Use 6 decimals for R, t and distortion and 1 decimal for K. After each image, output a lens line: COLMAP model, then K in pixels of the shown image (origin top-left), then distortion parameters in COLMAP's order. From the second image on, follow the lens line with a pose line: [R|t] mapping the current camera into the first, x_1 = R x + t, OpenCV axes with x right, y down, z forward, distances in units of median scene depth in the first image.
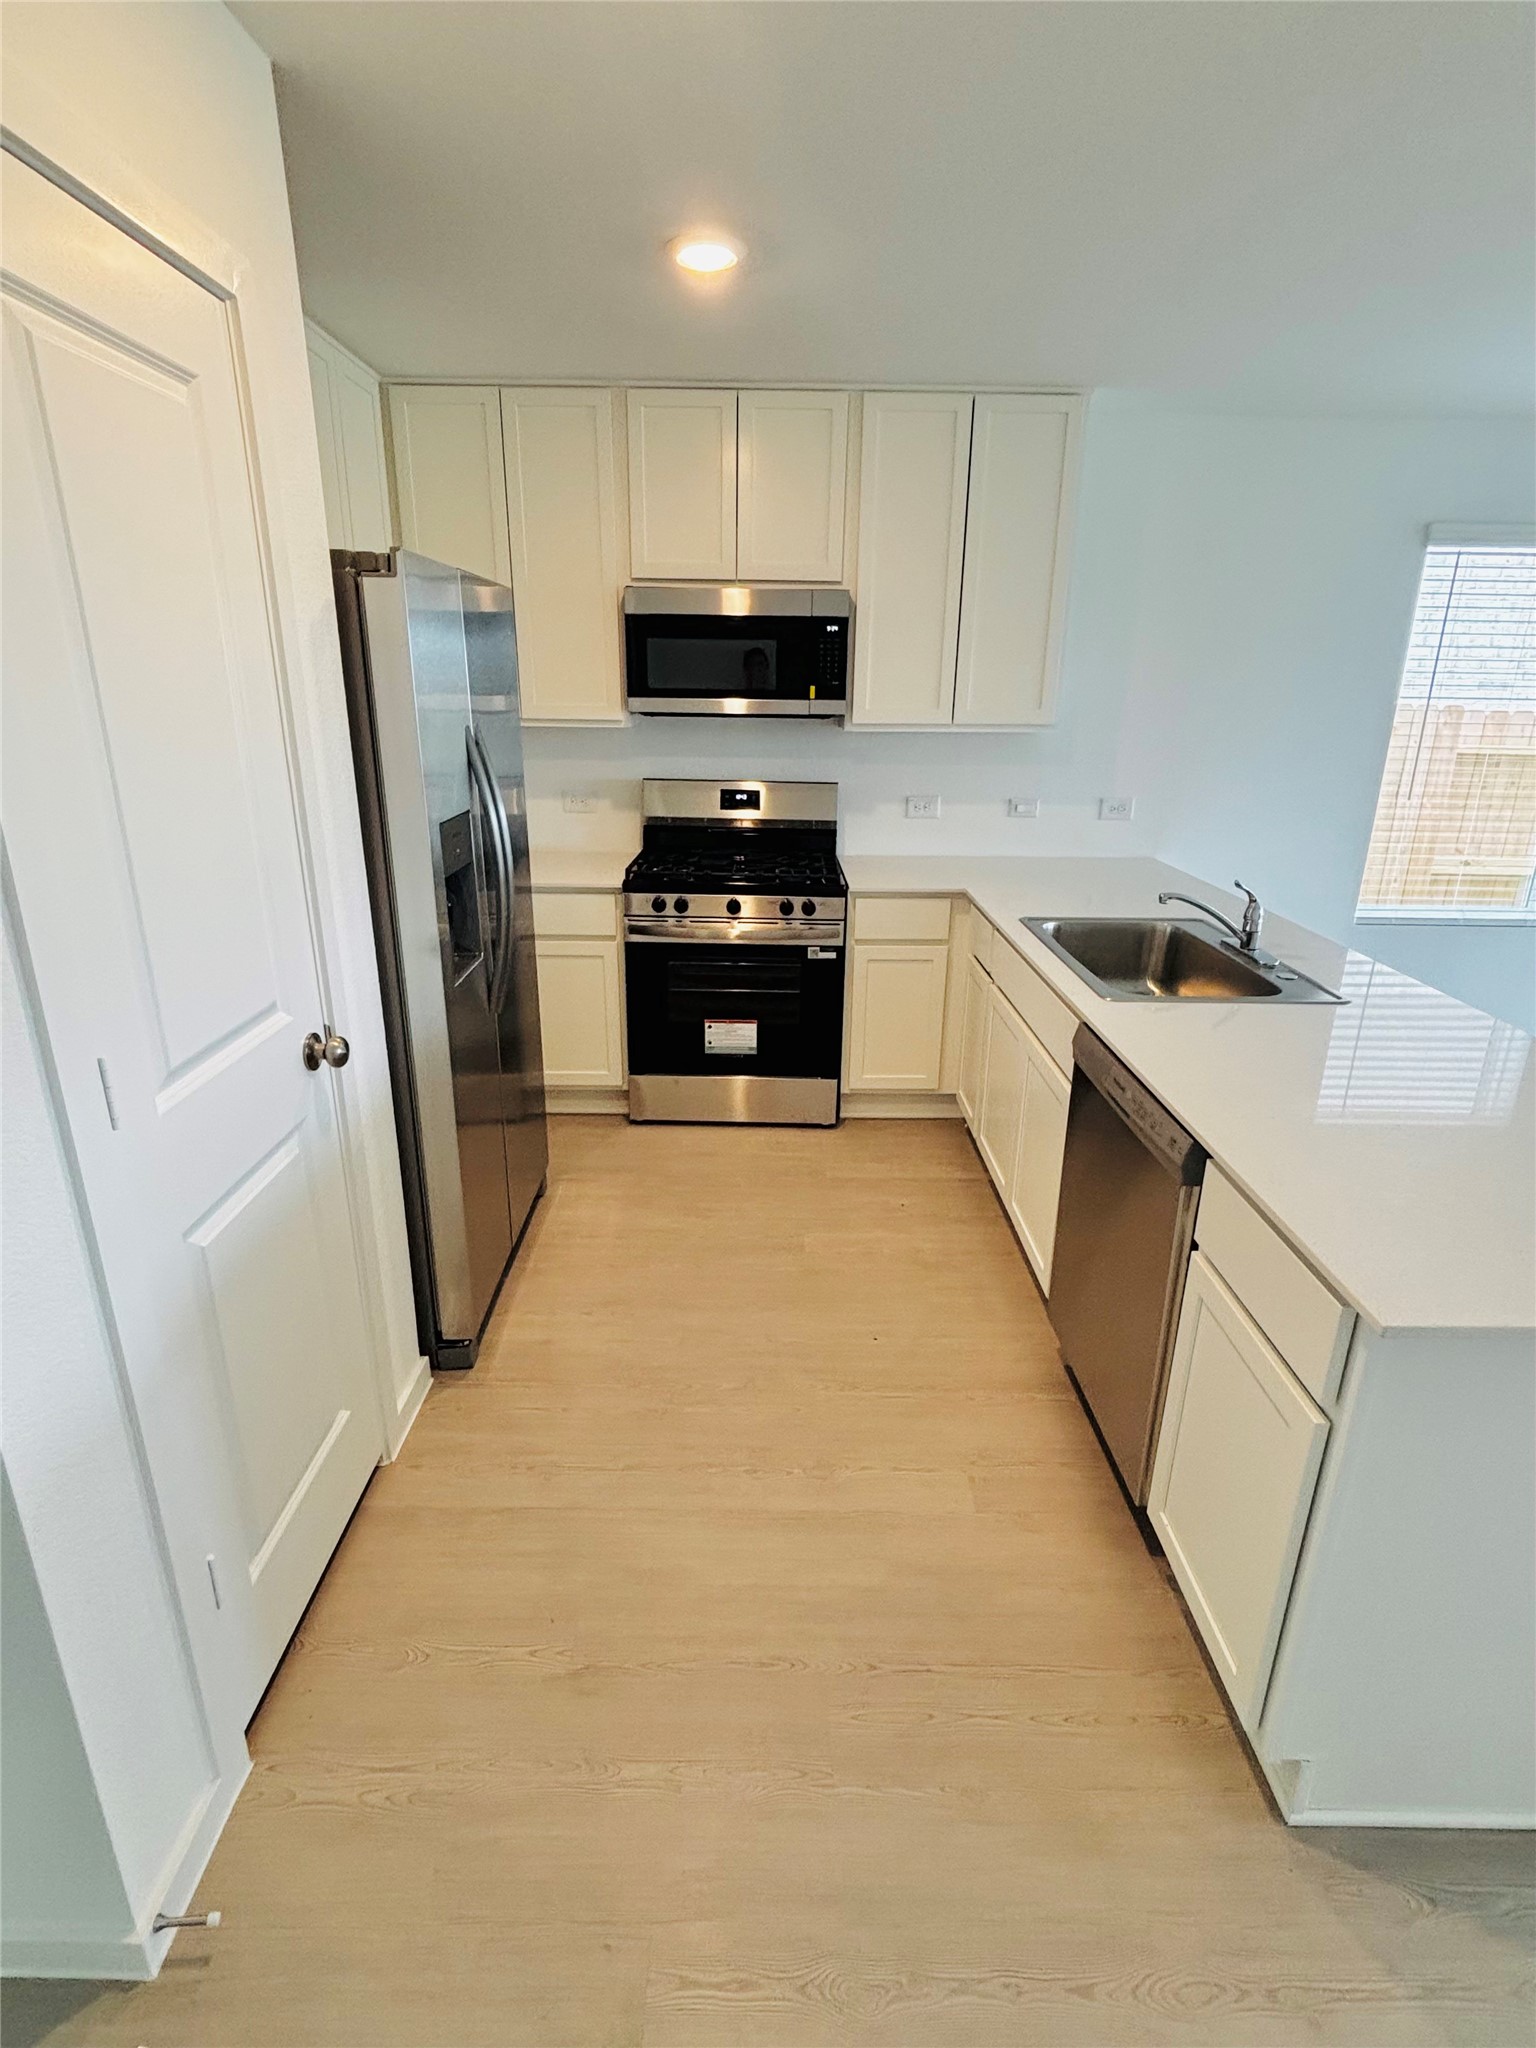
lens RADIAL K [[1032.9, 0, 768.0], [0, 1032.9, 1024.0], [0, 0, 1]] dist [0.026527, -0.000034]
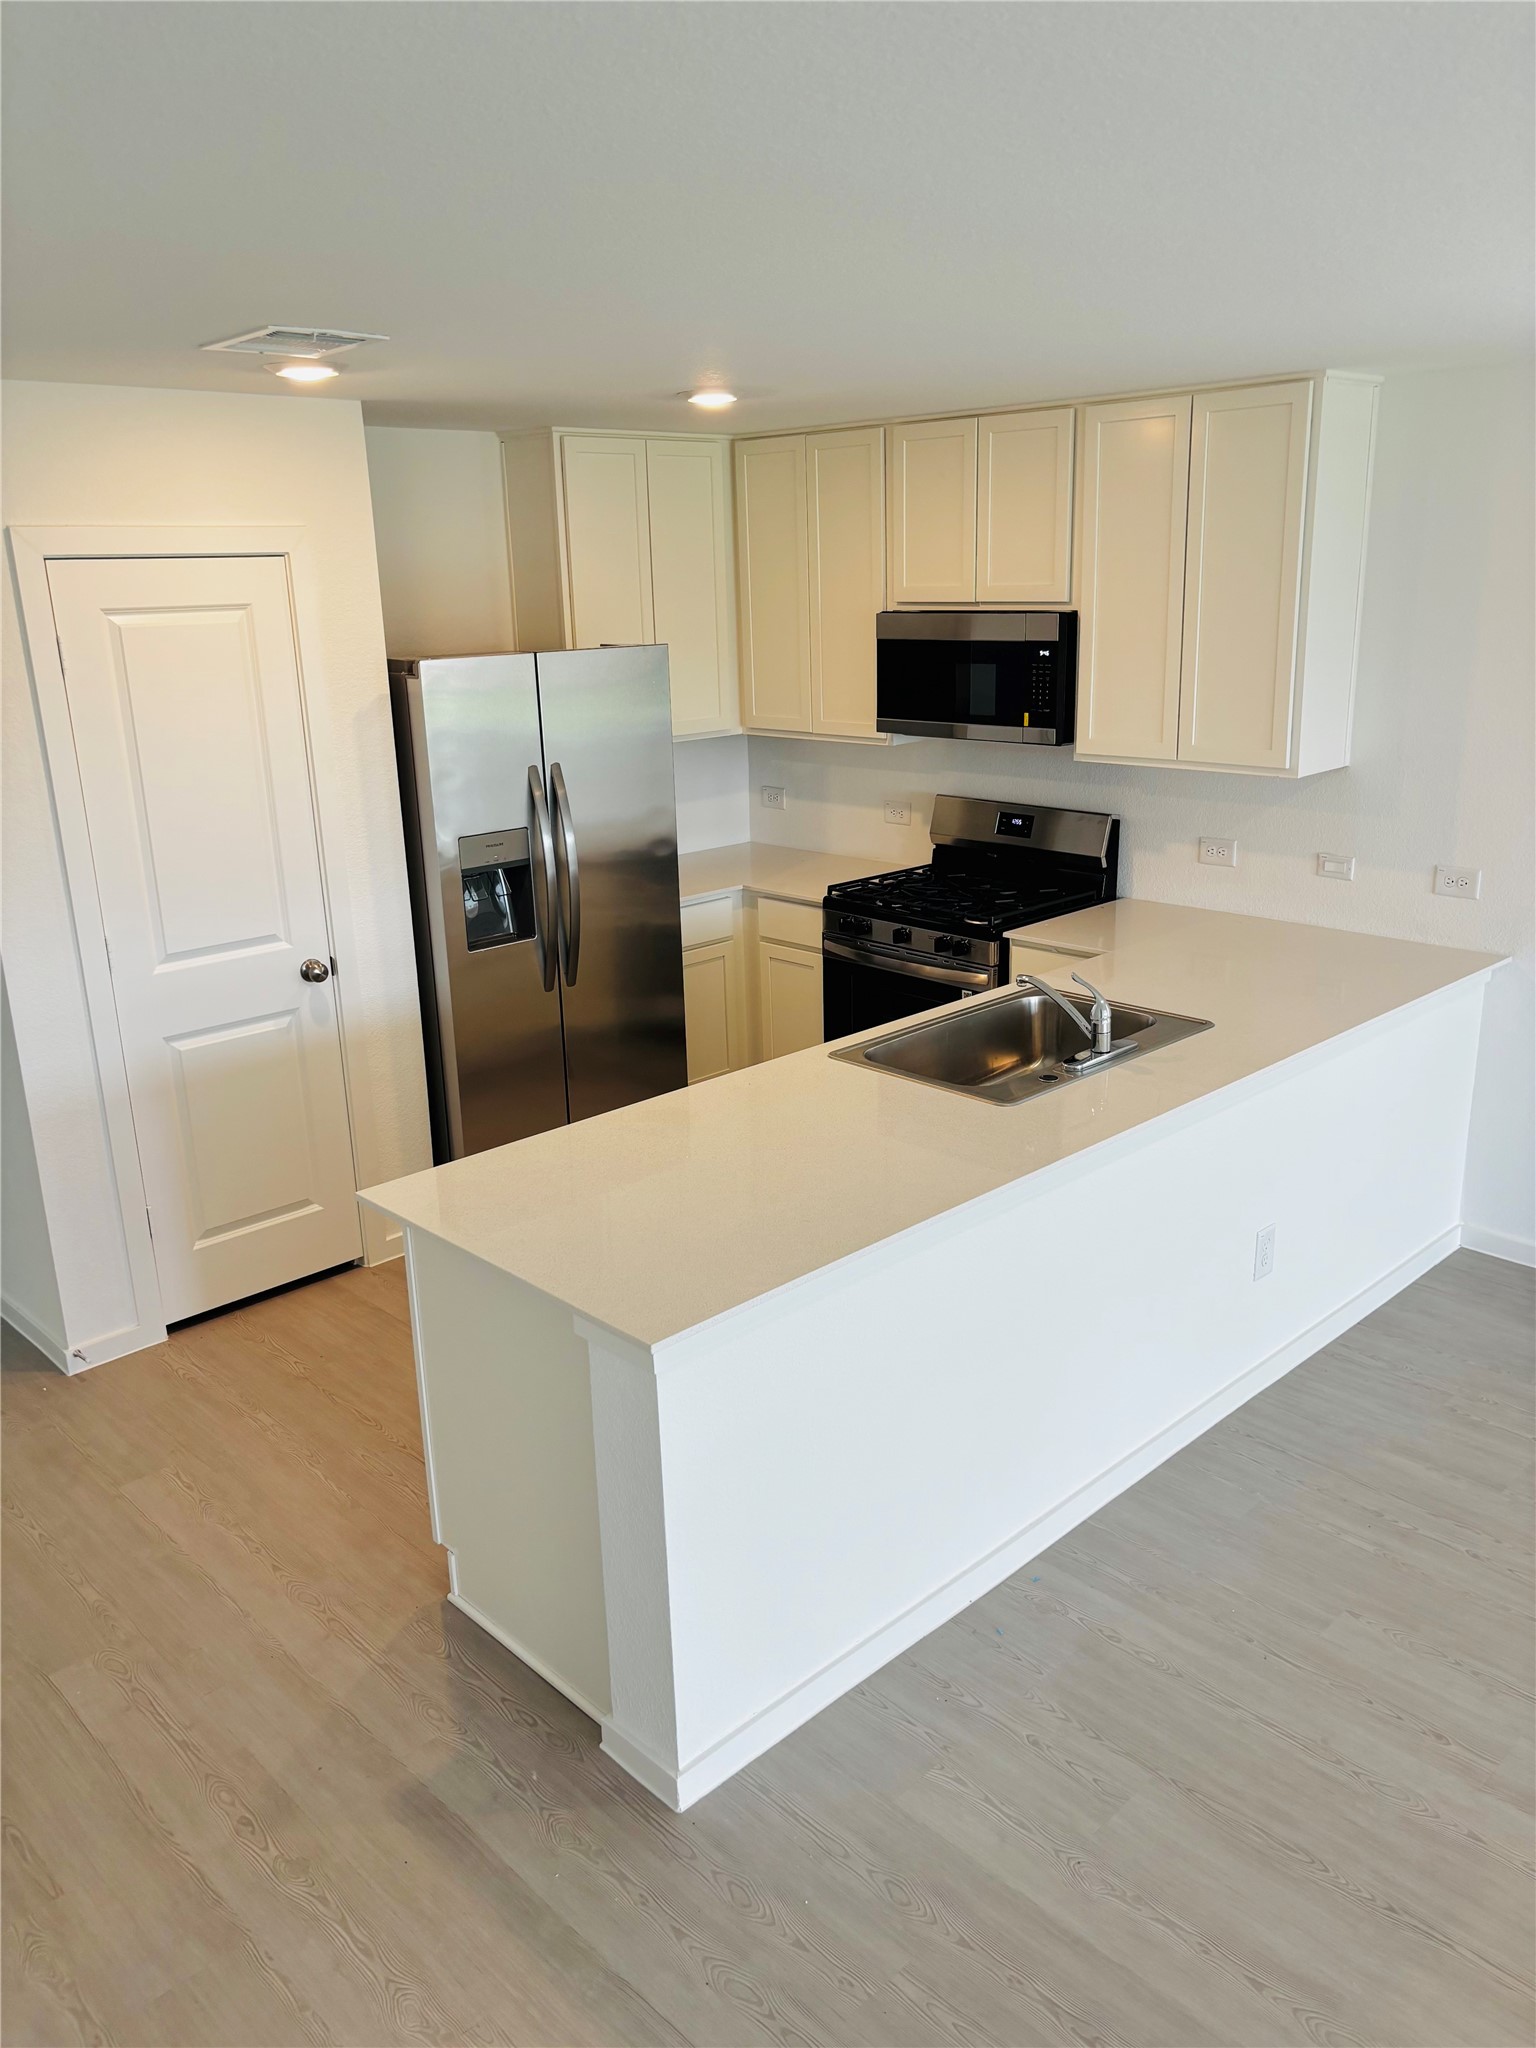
lens RADIAL K [[1562.7, 0, 768.0], [0, 1562.7, 1024.0], [0, 0, 1]] dist [0.108844, -0.273789]
pose [[0.689599, 0.176716, -0.702300, 1.107780], [-0.199958, 0.978534, 0.049882, -0.096816], [0.696039, 0.106032, 0.710132, -0.147741]]
